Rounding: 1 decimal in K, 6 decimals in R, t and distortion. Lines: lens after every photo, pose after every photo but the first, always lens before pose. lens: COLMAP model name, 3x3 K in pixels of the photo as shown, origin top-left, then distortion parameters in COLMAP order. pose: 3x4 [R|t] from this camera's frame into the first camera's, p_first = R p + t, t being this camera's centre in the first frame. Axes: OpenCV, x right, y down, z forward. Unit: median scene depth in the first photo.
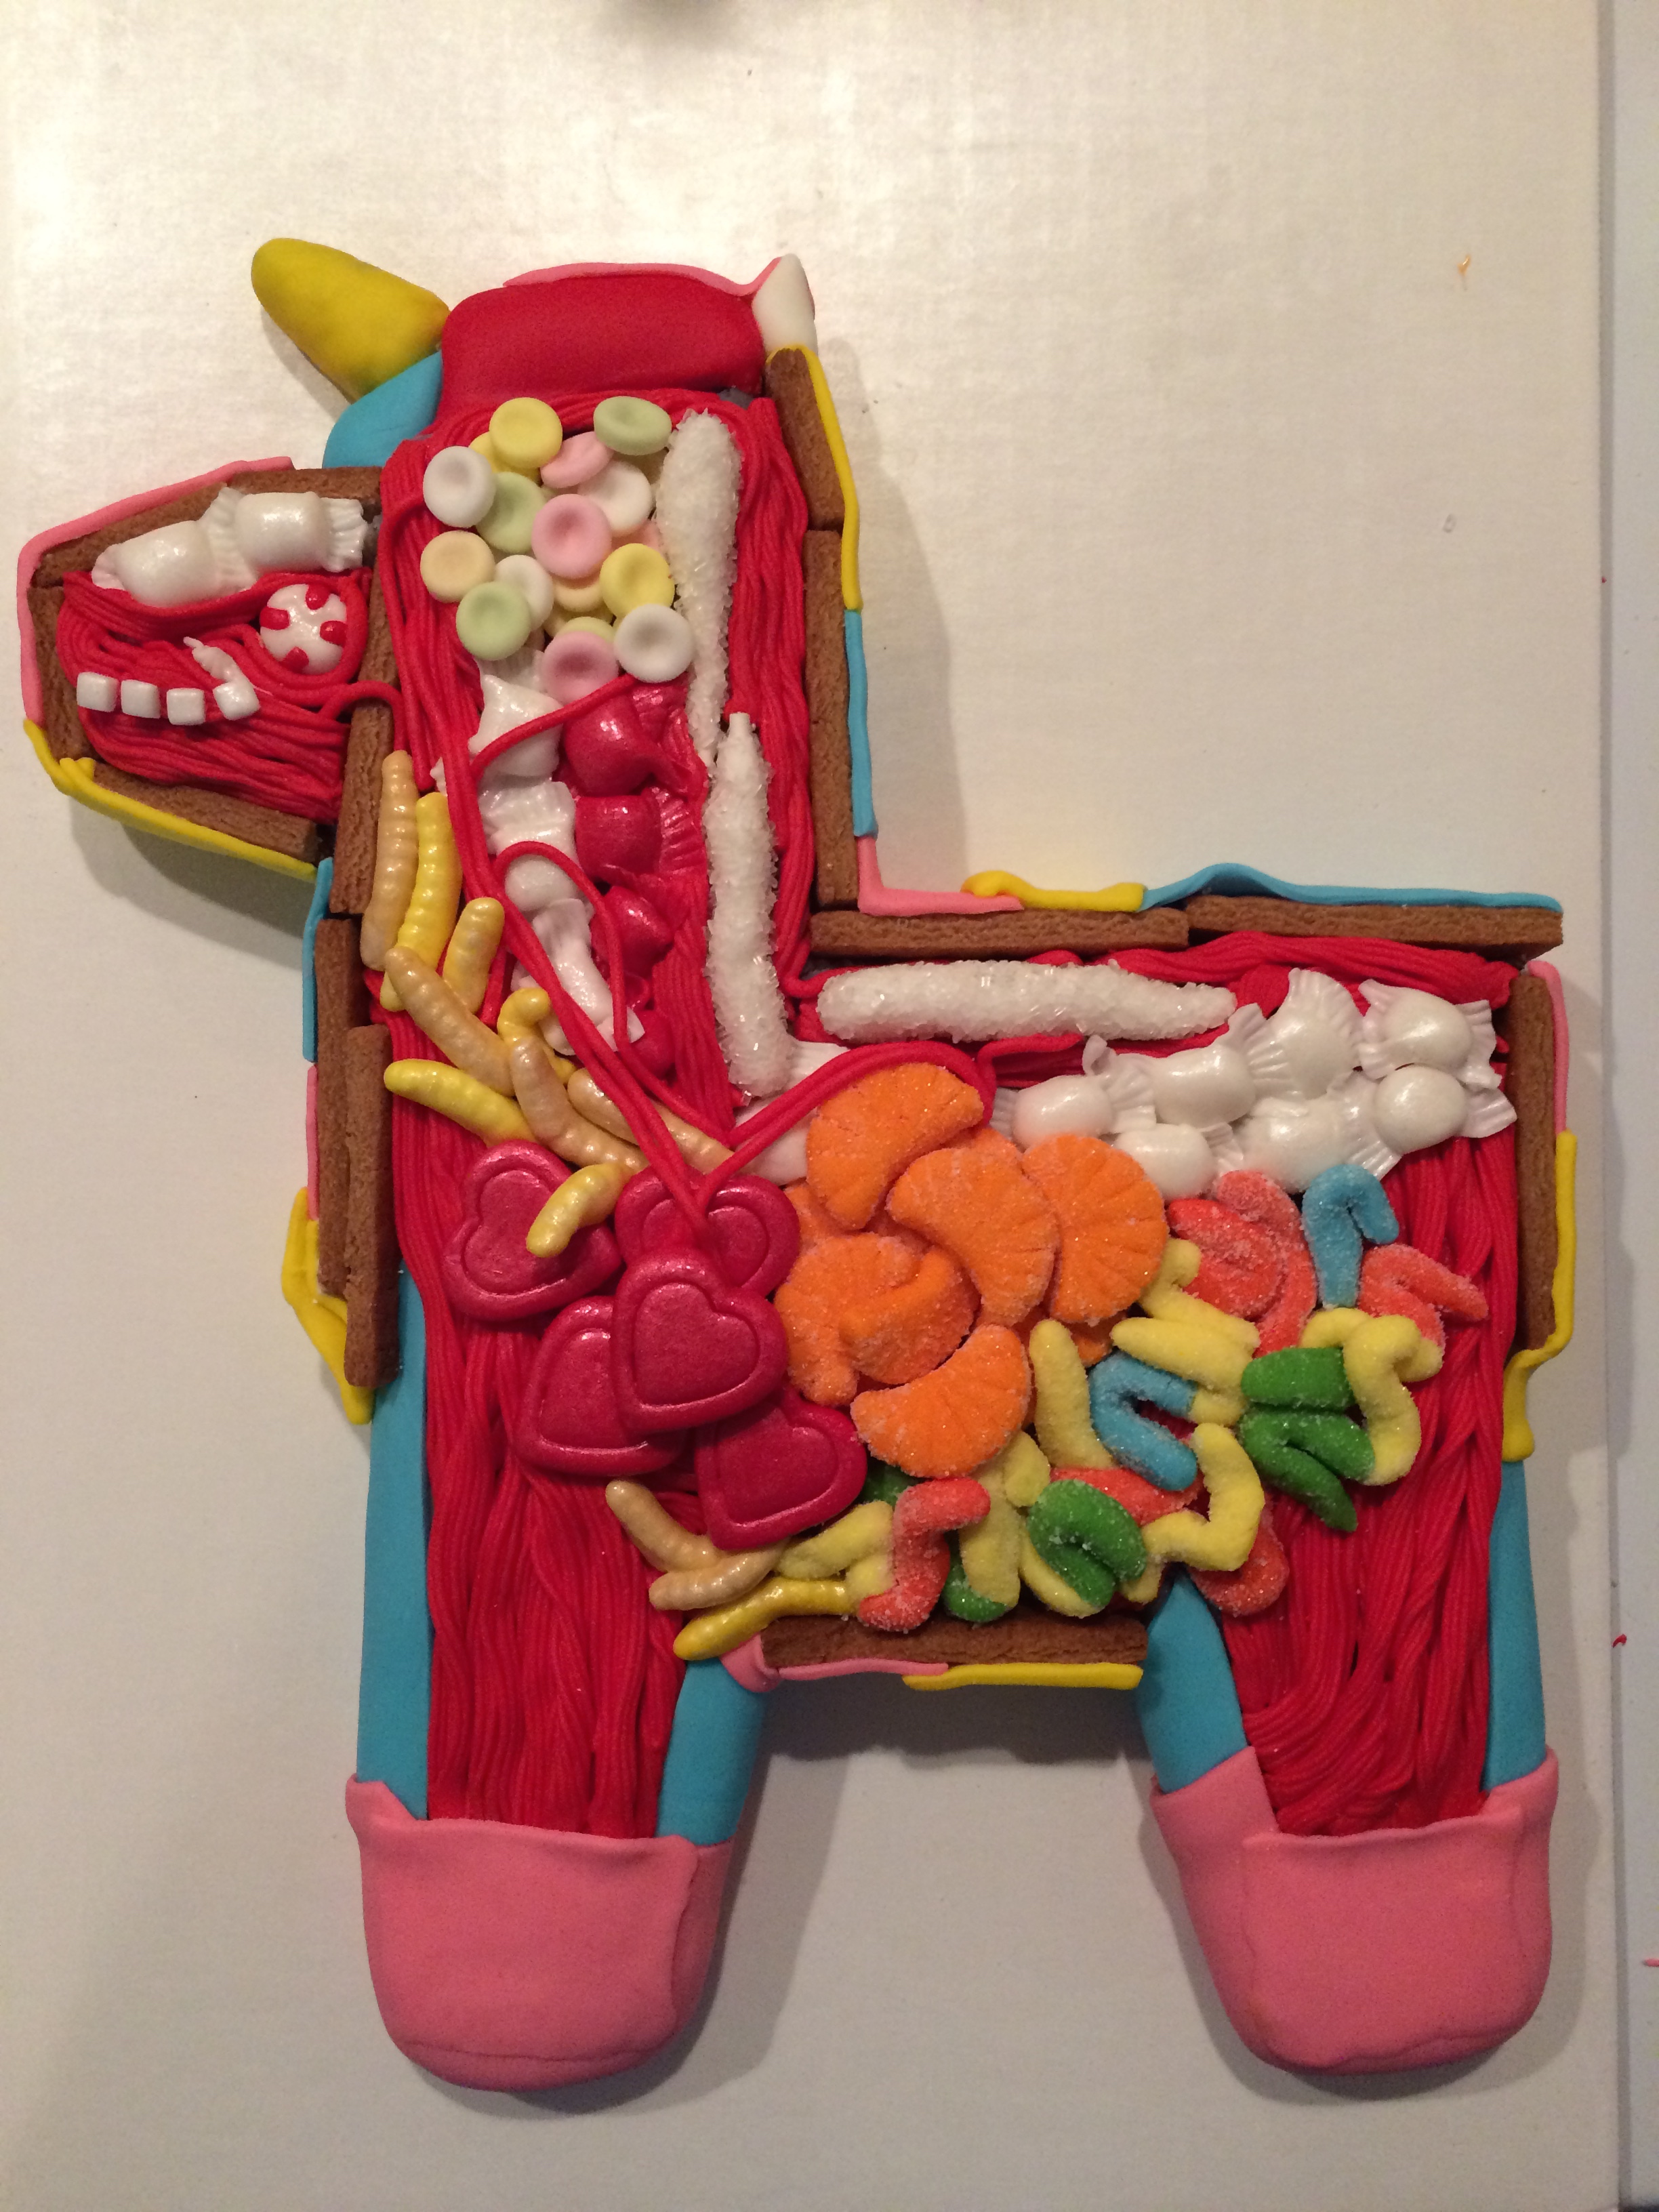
lens RADIAL K [[1982.3, 0, 832.8], [0, 1982.3, 1115.6], [0, 0, 1]] dist [0.050696, -0.095053]
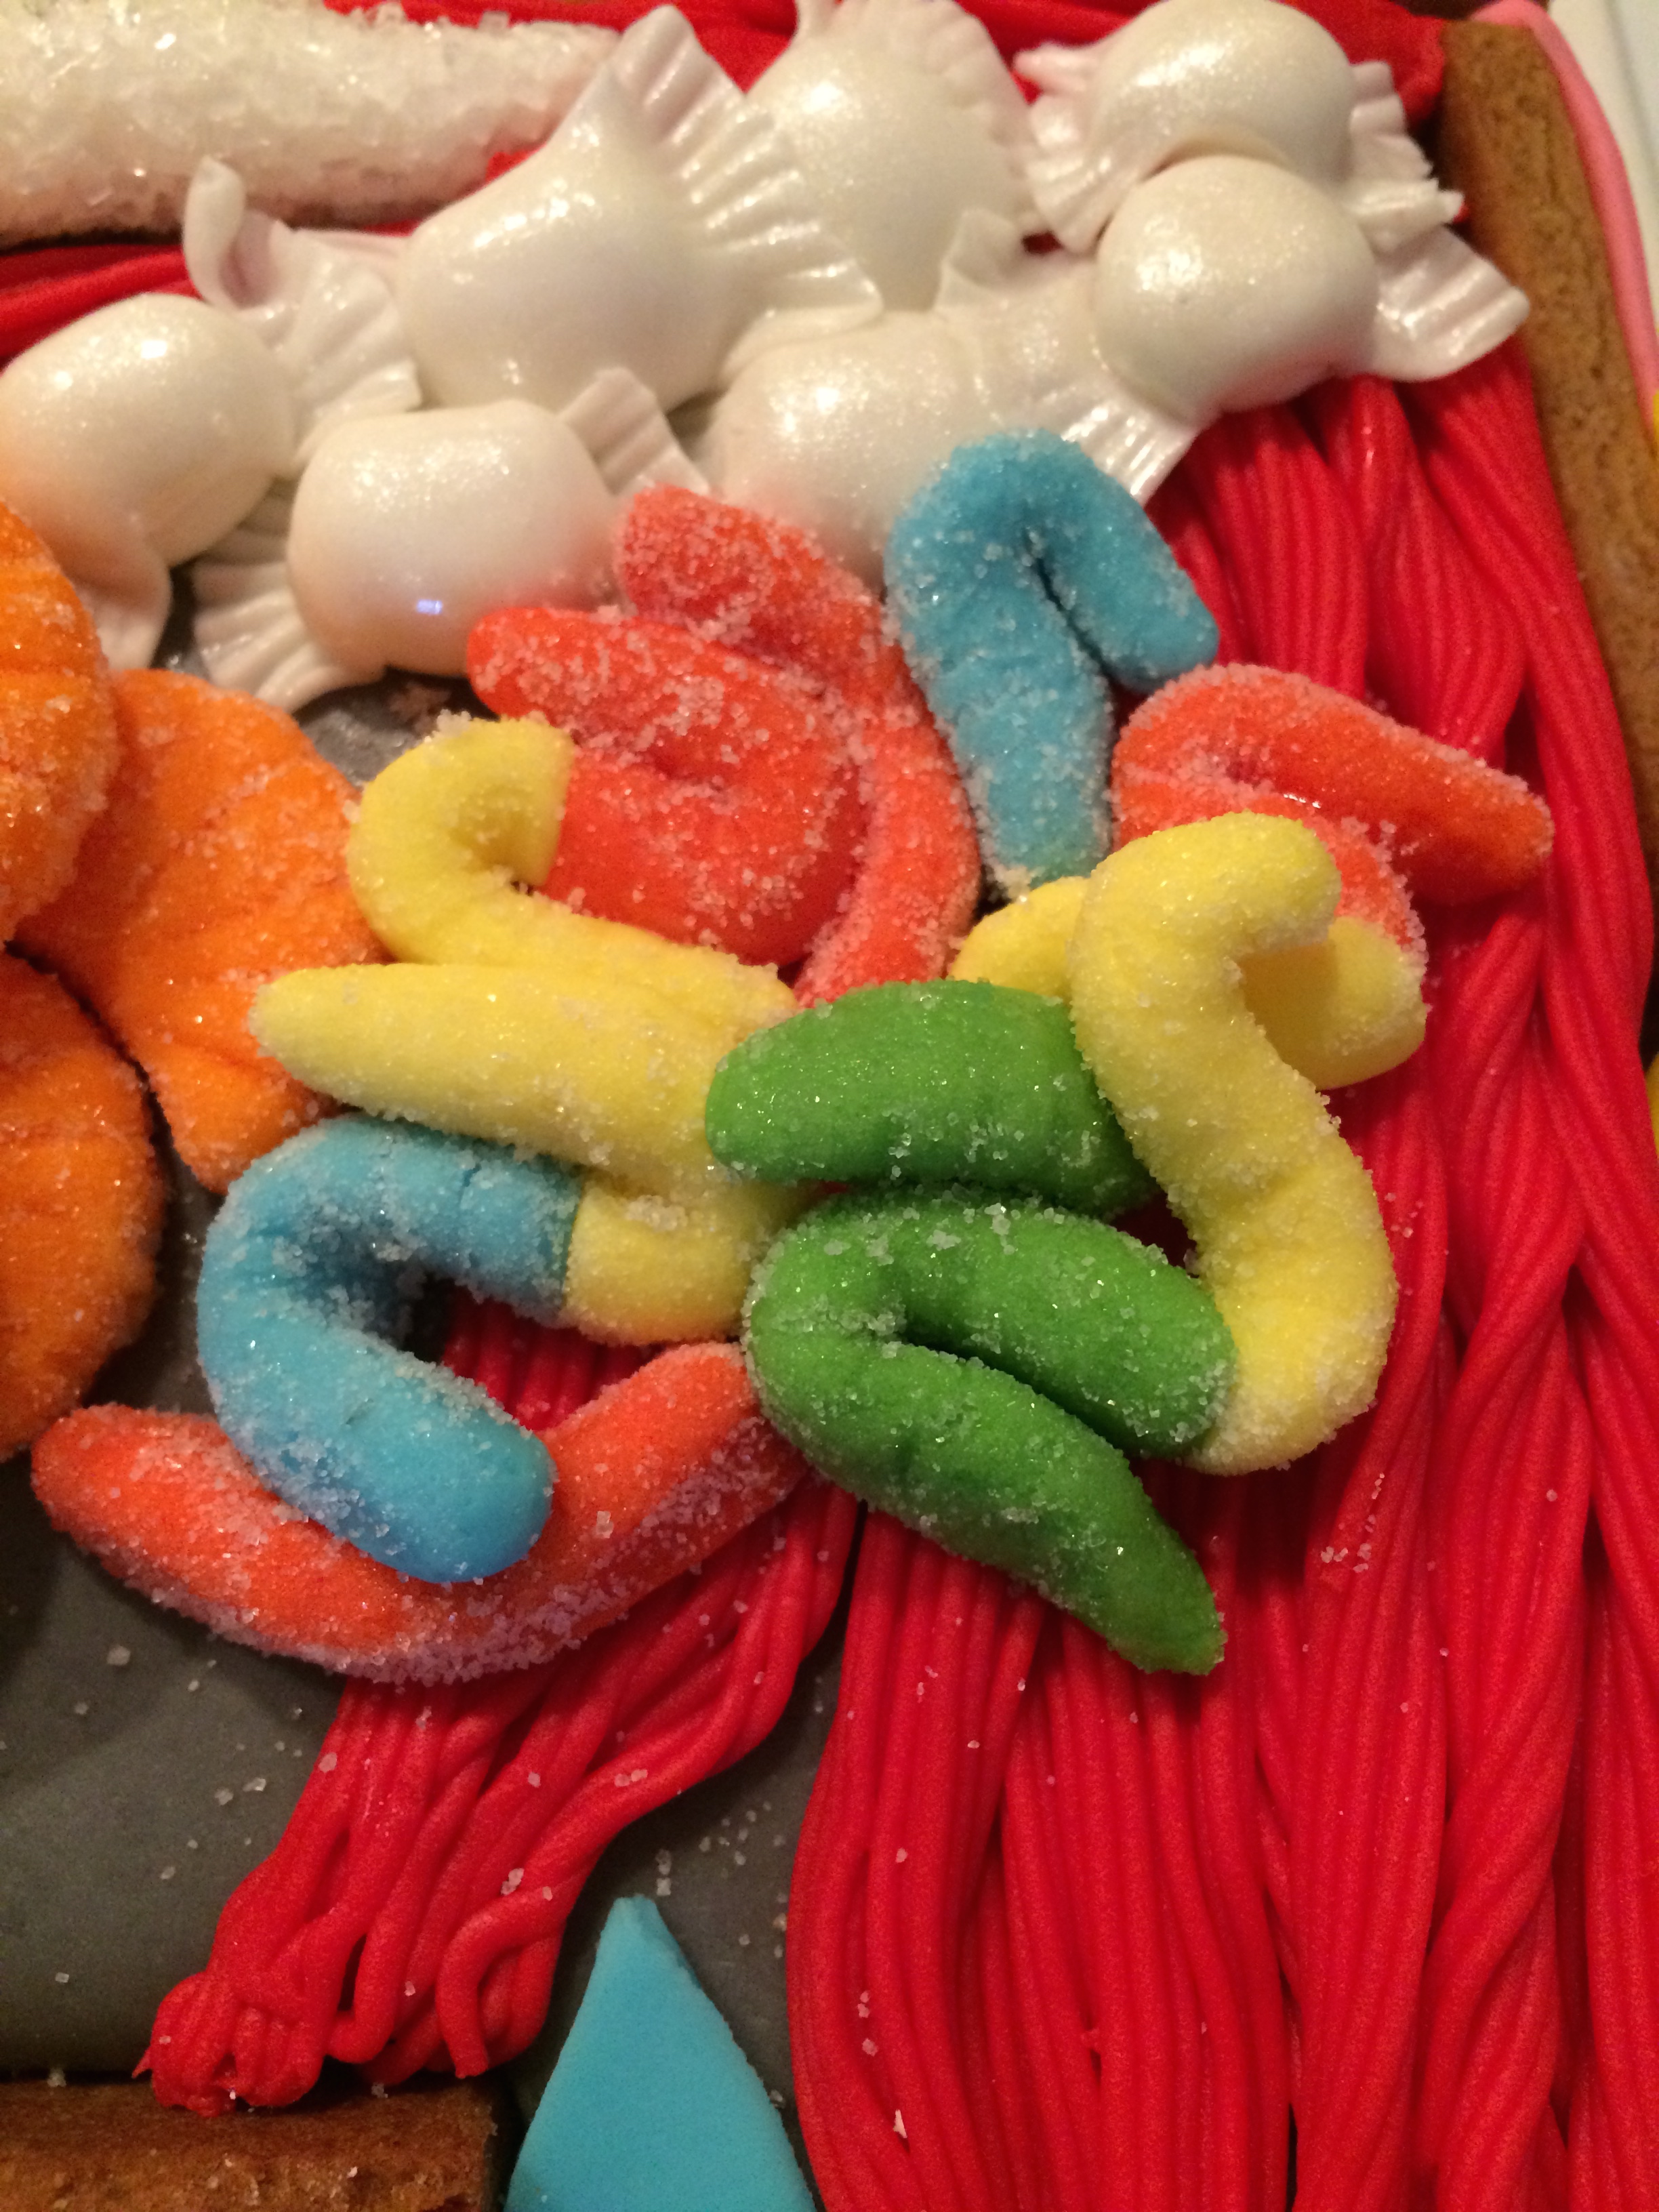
lens RADIAL K [[1982.3, 0, 820.2], [0, 1982.3, 1124.1], [0, 0, 1]] dist [0.050696, -0.095053]
pose [[0.995482, -0.094388, 0.010347, 0.212806], [0.094121, 0.966477, -0.238878, 0.197208], [0.012548, 0.238773, 0.970994, 0.717402]]
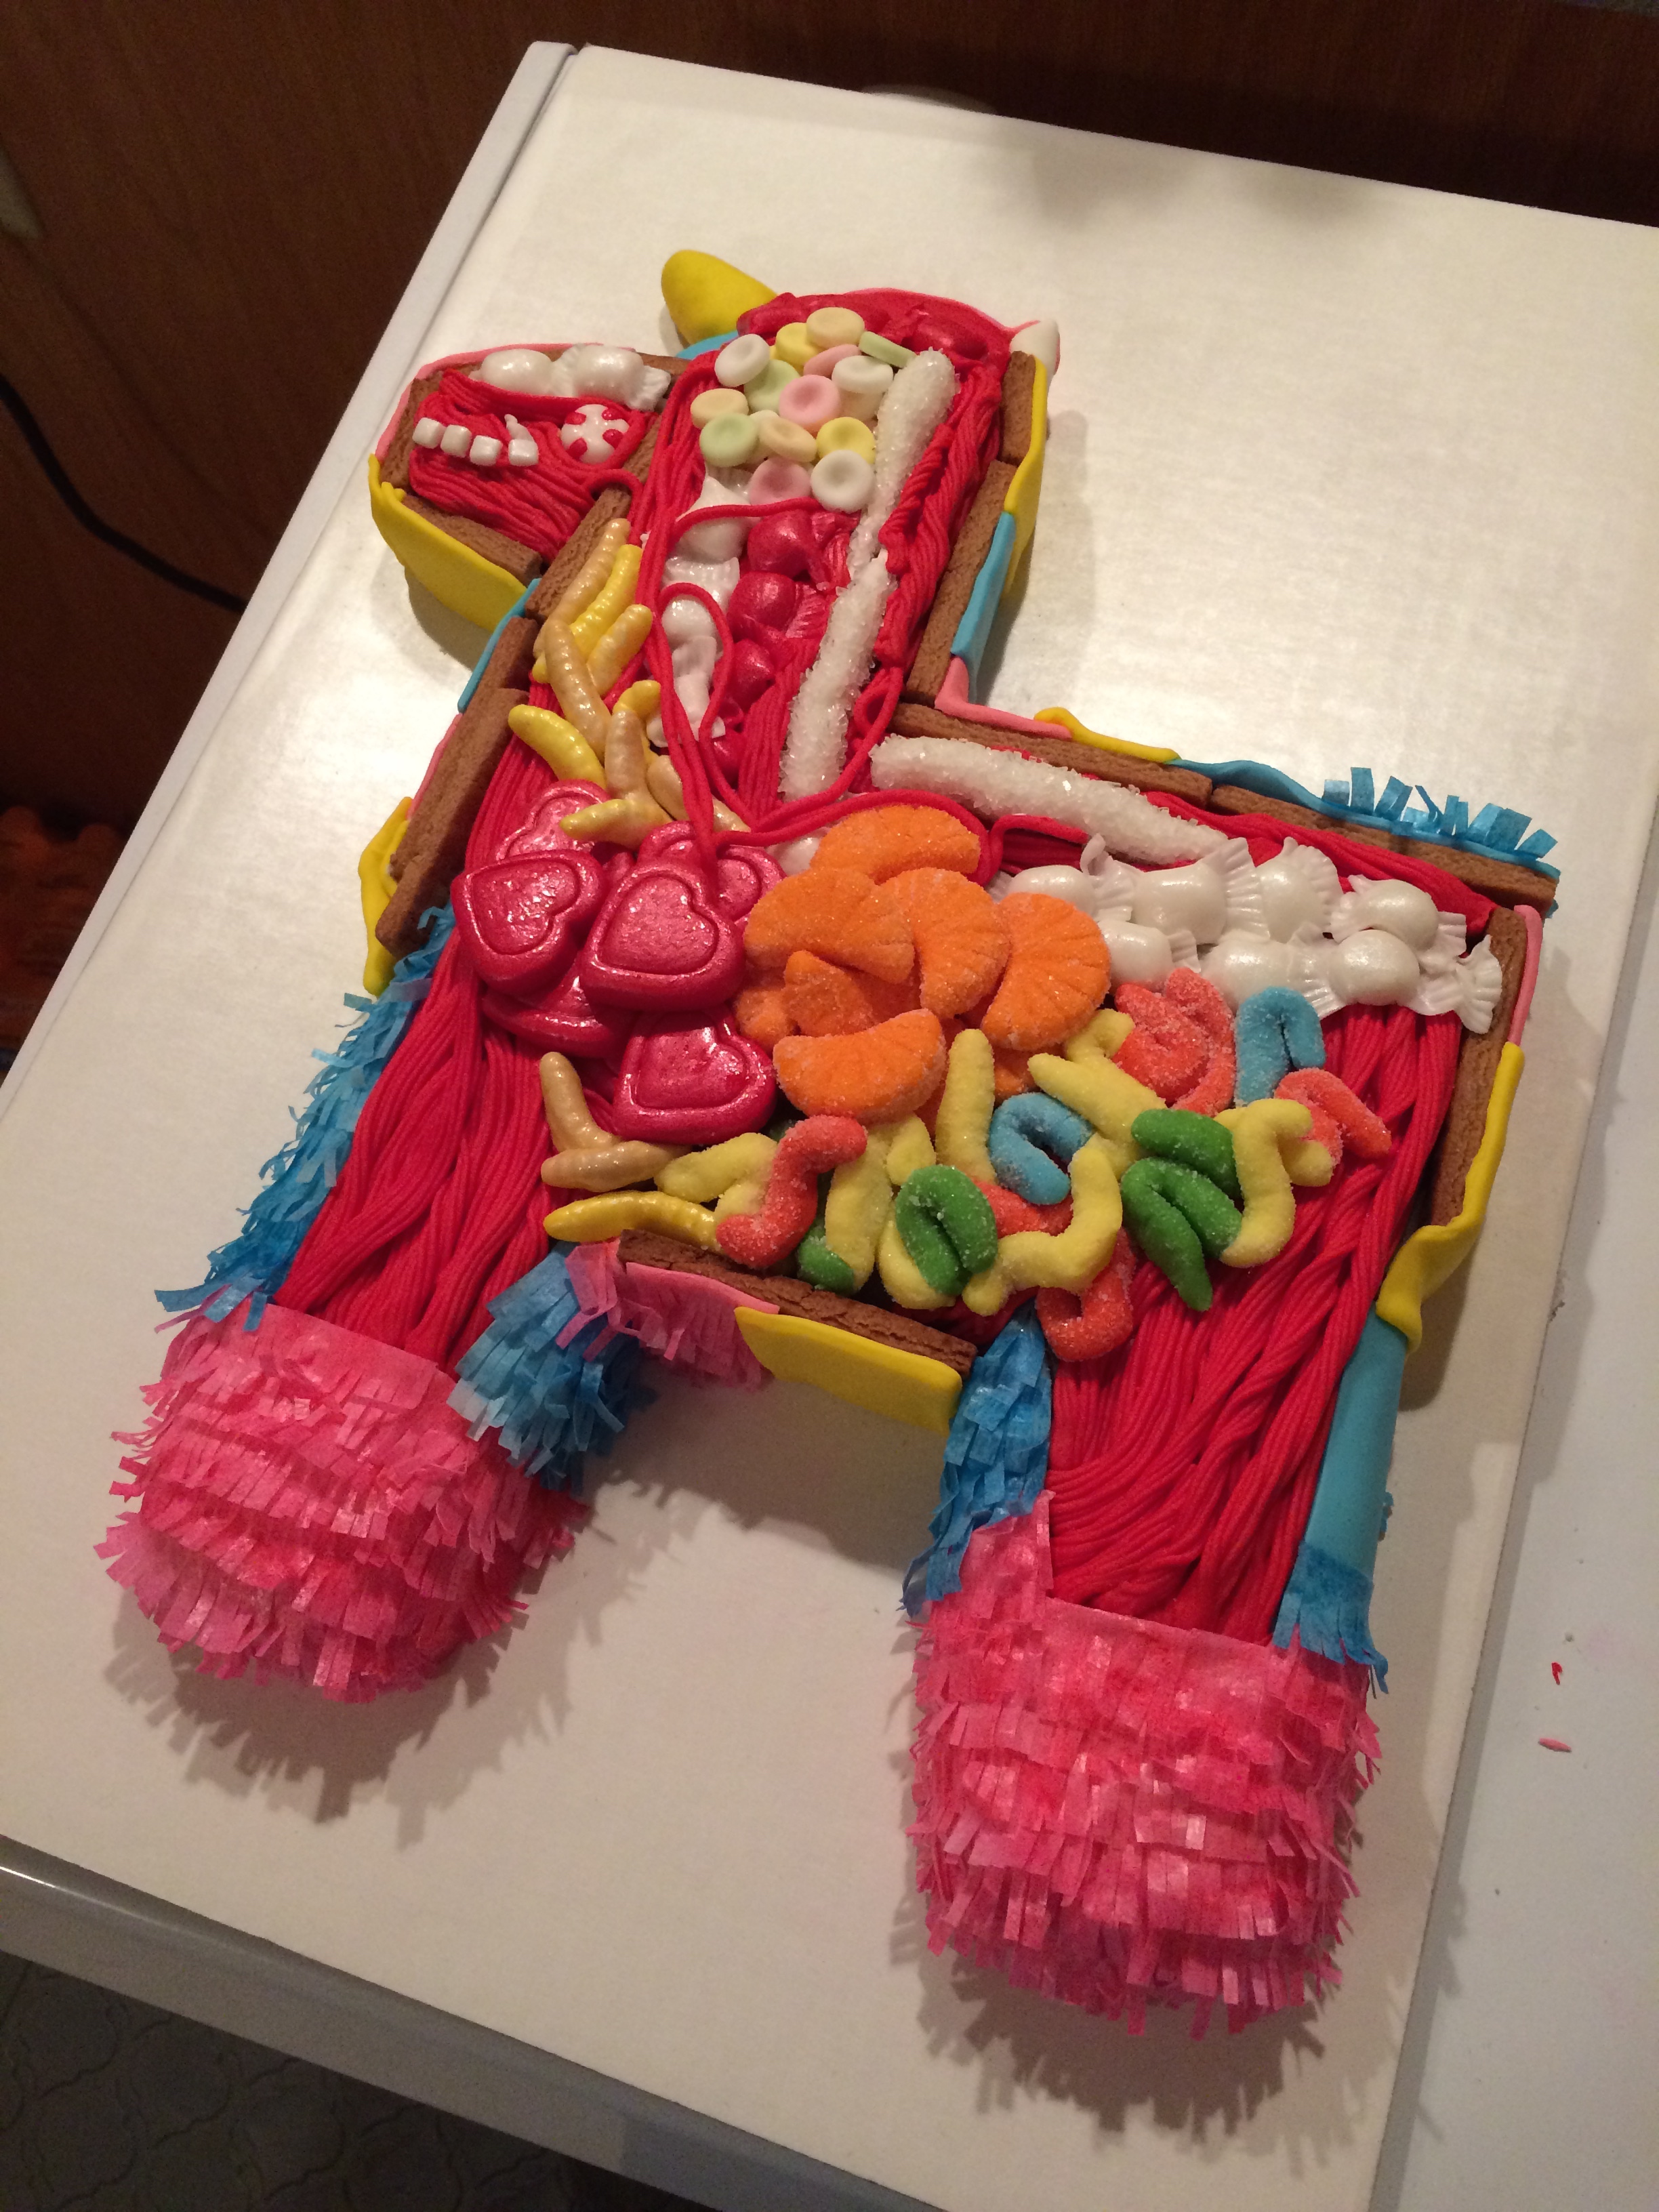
lens RADIAL K [[1982.3, 0, 824.5], [0, 1982.3, 1099.2], [0, 0, 1]] dist [0.050696, -0.095053]
pose [[0.935323, 0.268842, -0.229990, 0.283601], [-0.338814, 0.867802, -0.363490, 0.542775], [0.101864, 0.417904, 0.902762, 0.037345]]
